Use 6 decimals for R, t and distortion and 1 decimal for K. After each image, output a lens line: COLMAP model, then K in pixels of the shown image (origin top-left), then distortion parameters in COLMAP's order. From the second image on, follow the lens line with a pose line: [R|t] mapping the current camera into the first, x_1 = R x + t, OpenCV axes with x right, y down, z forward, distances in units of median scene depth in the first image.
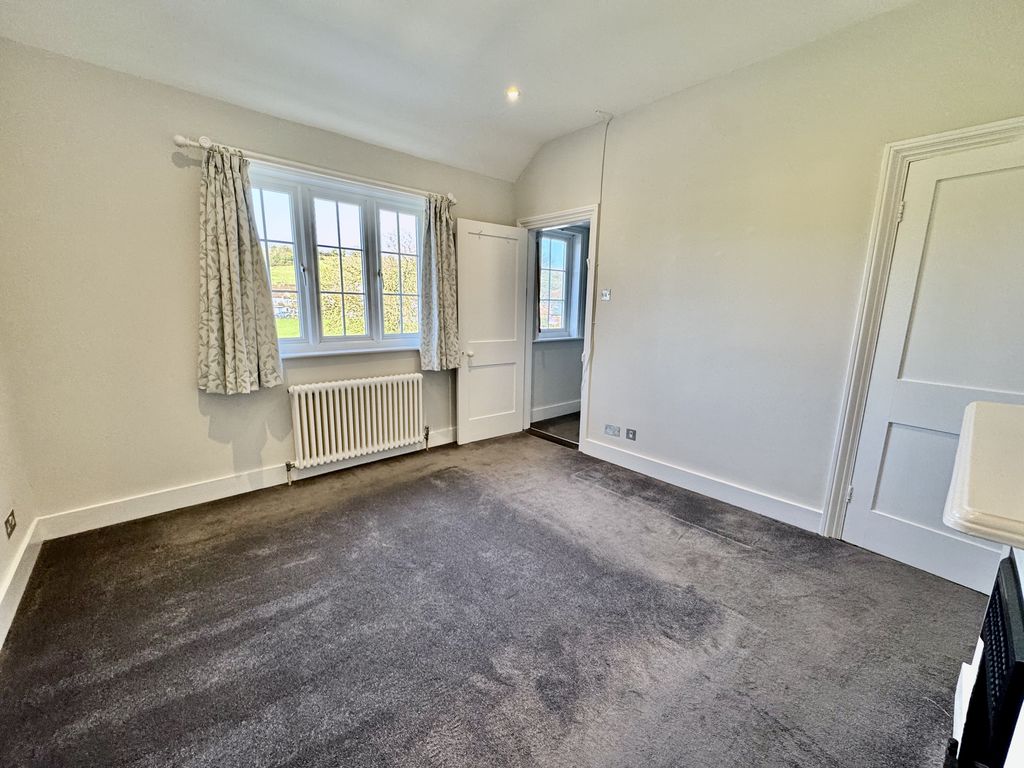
lens RADIAL K [[408.6, 0, 512.0], [0, 408.6, 384.0], [0, 0, 1]] dist [-0.002065, 0.000090]
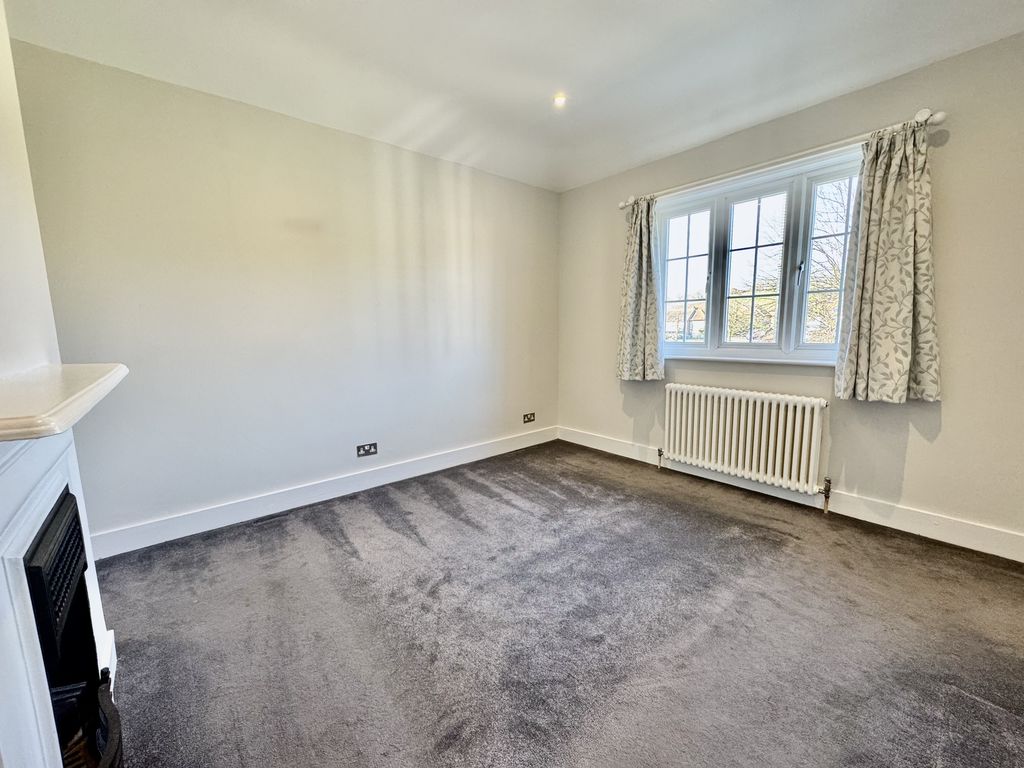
lens RADIAL K [[408.6, 0, 512.0], [0, 408.6, 384.0], [0, 0, 1]] dist [-0.002065, 0.000090]
pose [[-0.031512, 0.113132, -0.993080, 0.545057], [-0.174715, 0.977653, 0.116918, -0.044305], [0.984115, 0.177190, -0.011042, 0.526983]]
